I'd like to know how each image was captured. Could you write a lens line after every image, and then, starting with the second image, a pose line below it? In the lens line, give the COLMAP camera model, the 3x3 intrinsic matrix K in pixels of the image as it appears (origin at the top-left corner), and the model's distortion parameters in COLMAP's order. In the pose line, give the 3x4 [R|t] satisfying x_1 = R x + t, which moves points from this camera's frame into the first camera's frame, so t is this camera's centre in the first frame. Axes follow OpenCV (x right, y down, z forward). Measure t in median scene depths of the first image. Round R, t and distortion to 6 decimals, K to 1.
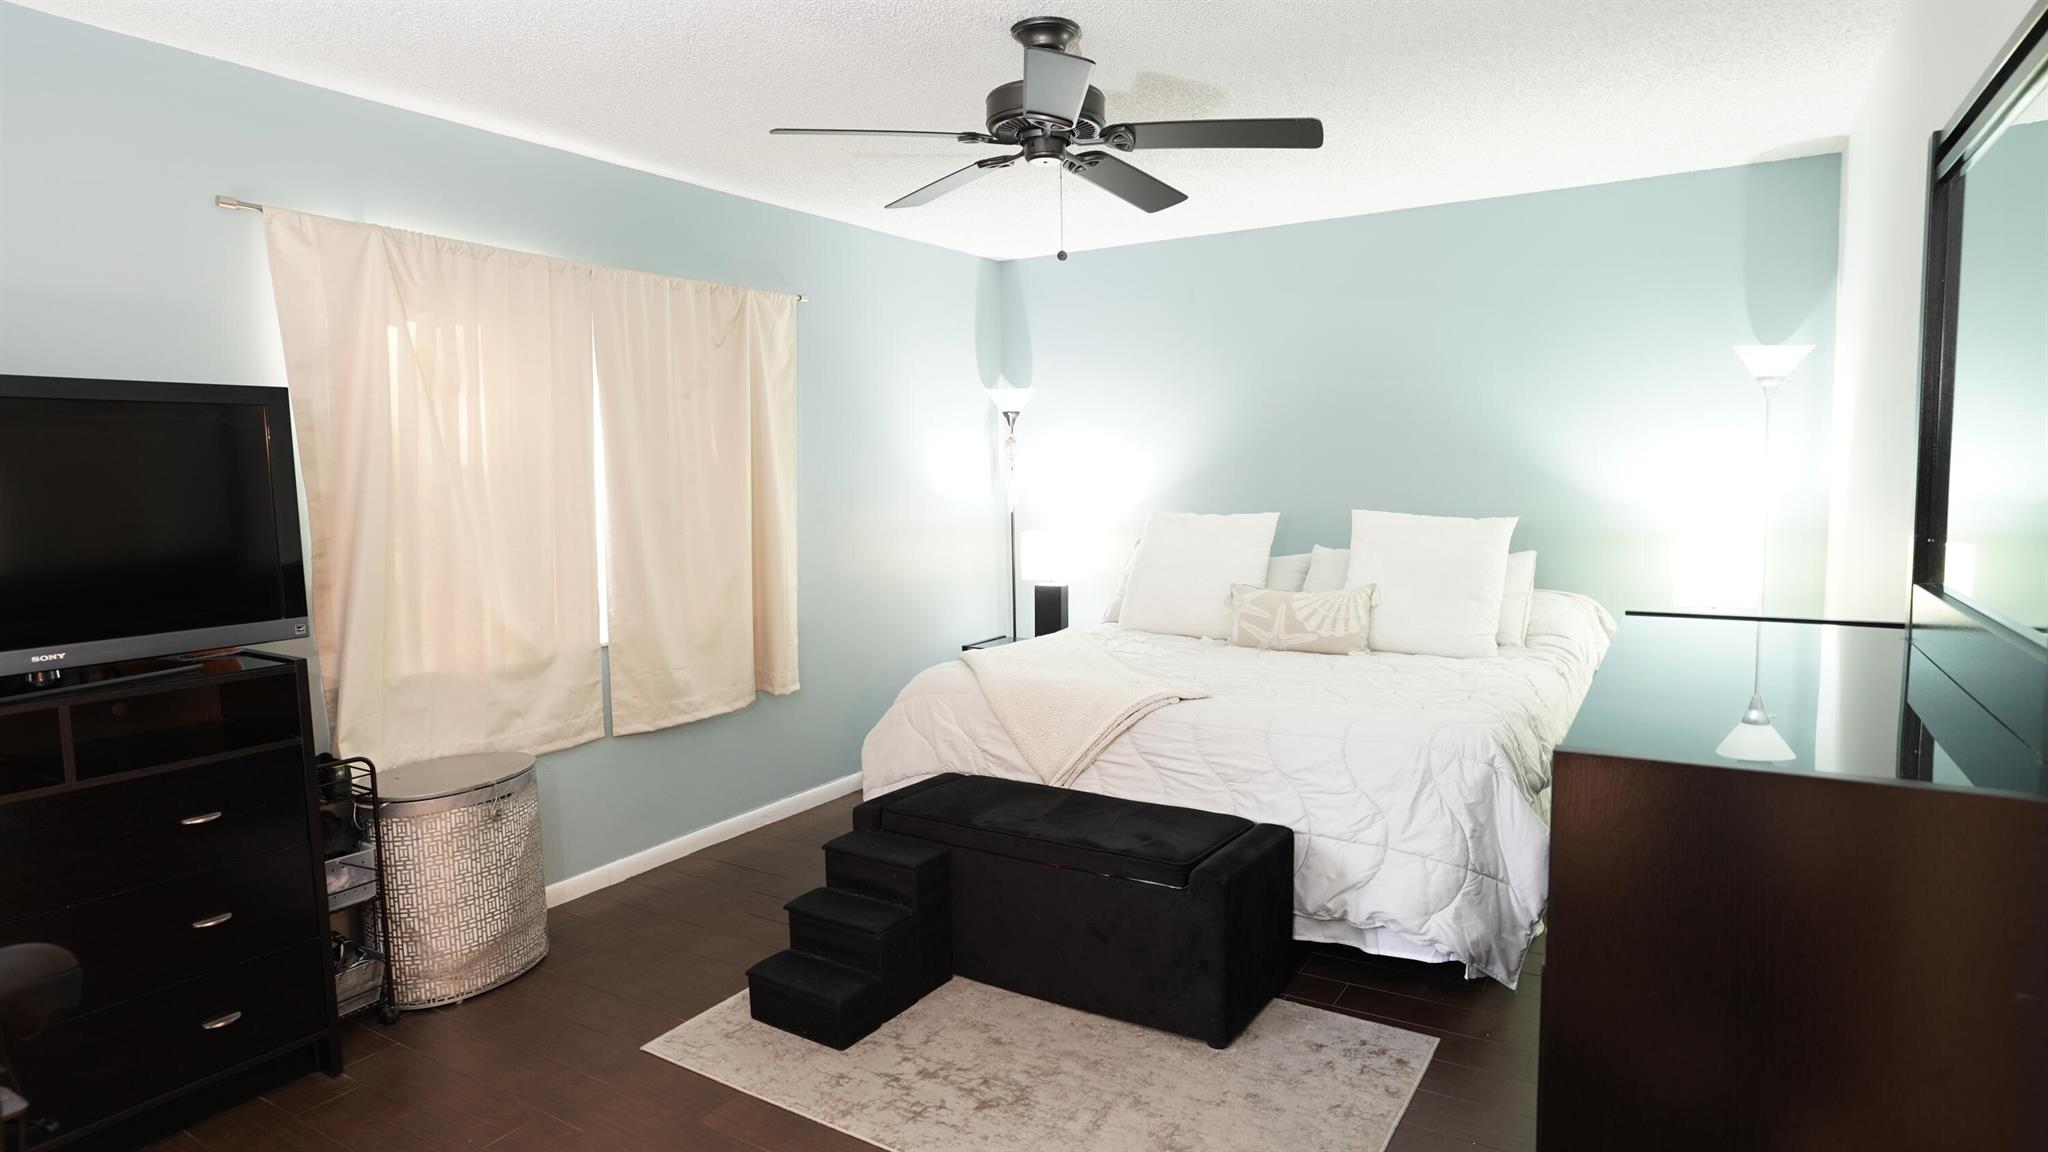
lens RADIAL K [[1122.6, 0, 1024.0], [0, 1122.6, 576.0], [0, 0, 1]] dist [-0.051430, 0.036193]
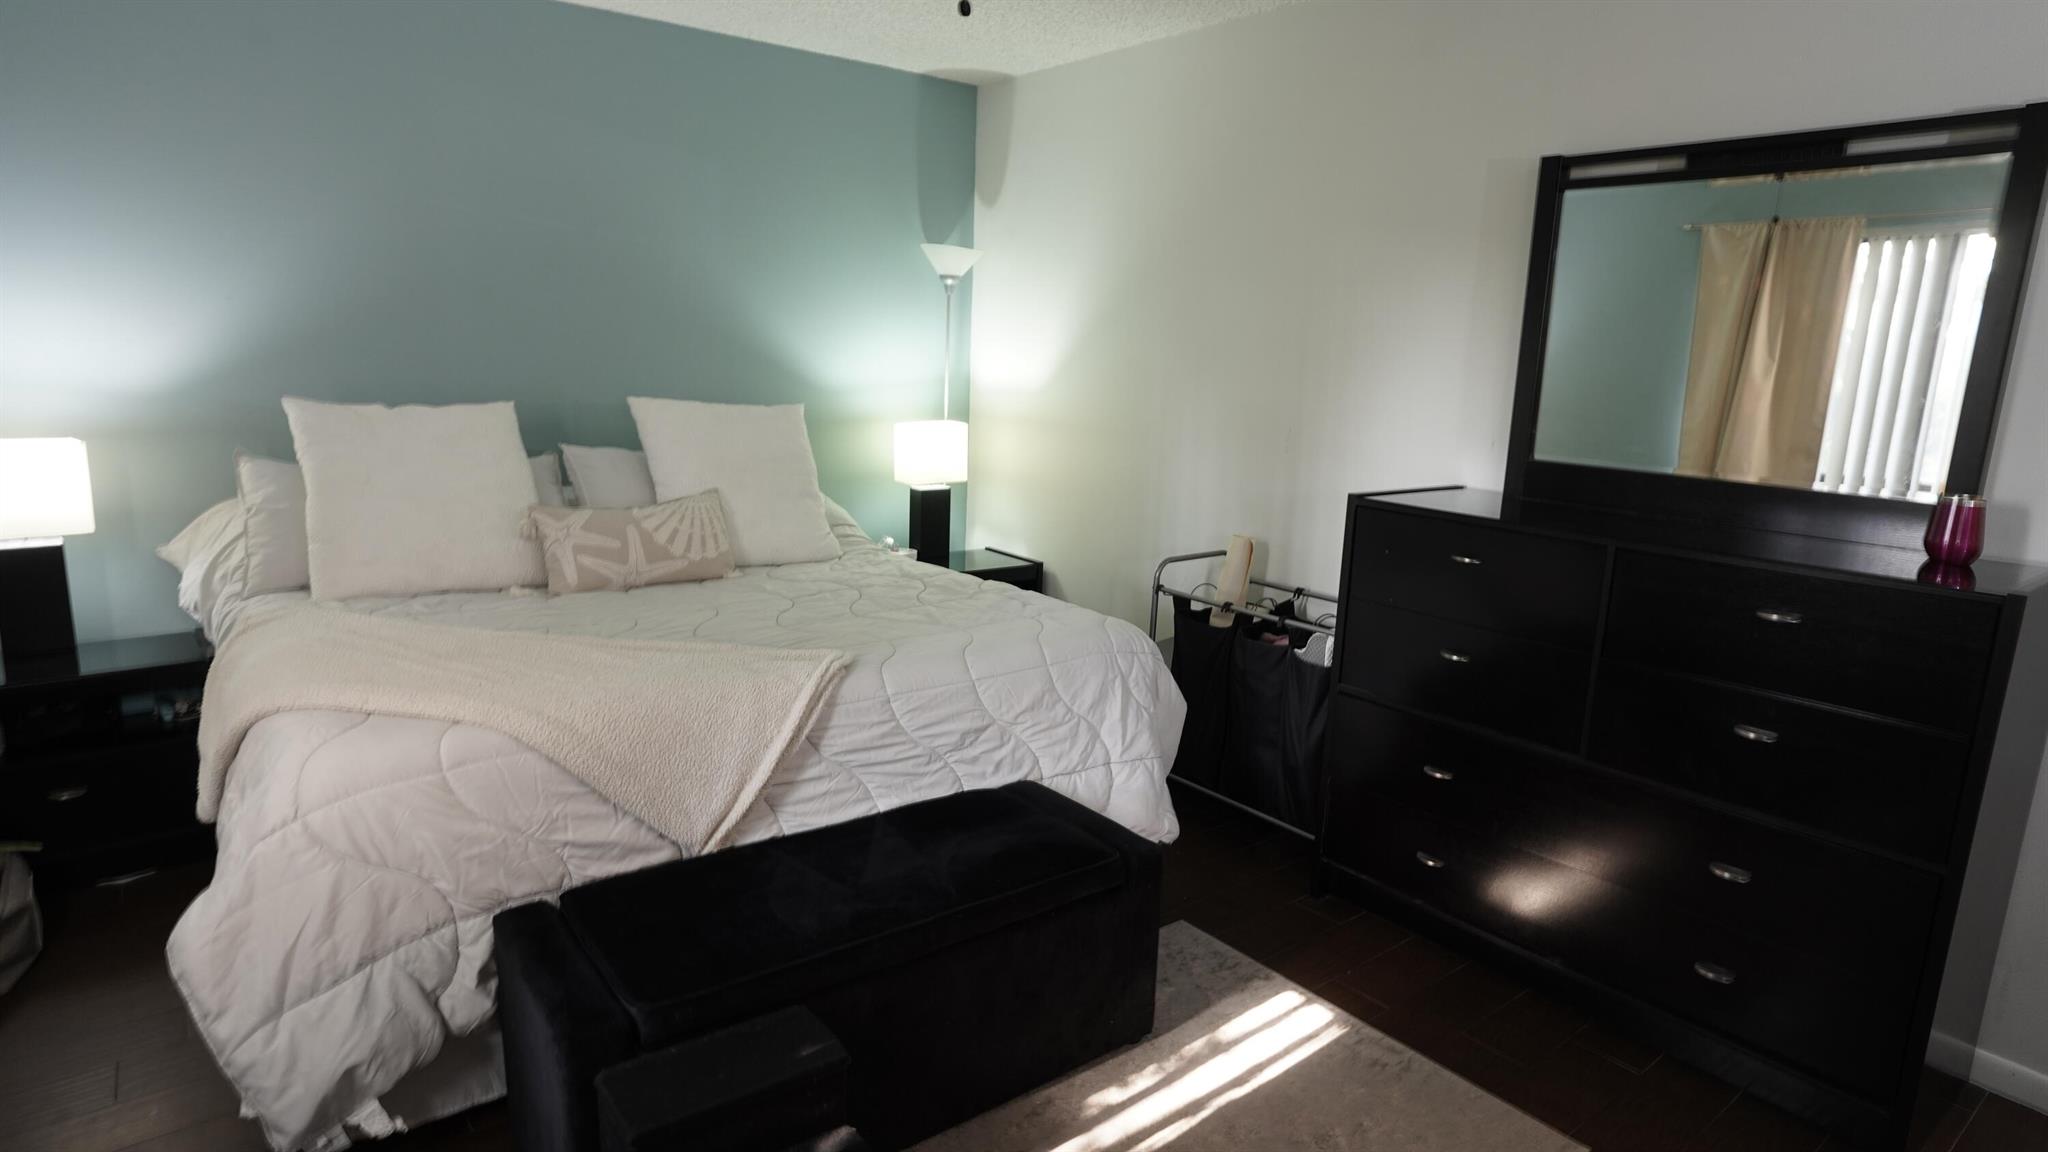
lens RADIAL K [[1122.6, 0, 1024.0], [0, 1122.6, 576.0], [0, 0, 1]] dist [-0.051430, 0.036193]
pose [[0.345651, -0.154239, 0.925600, -0.383386], [0.049428, 0.988022, 0.146183, -0.038875], [-0.937060, -0.004777, 0.349135, 0.501971]]
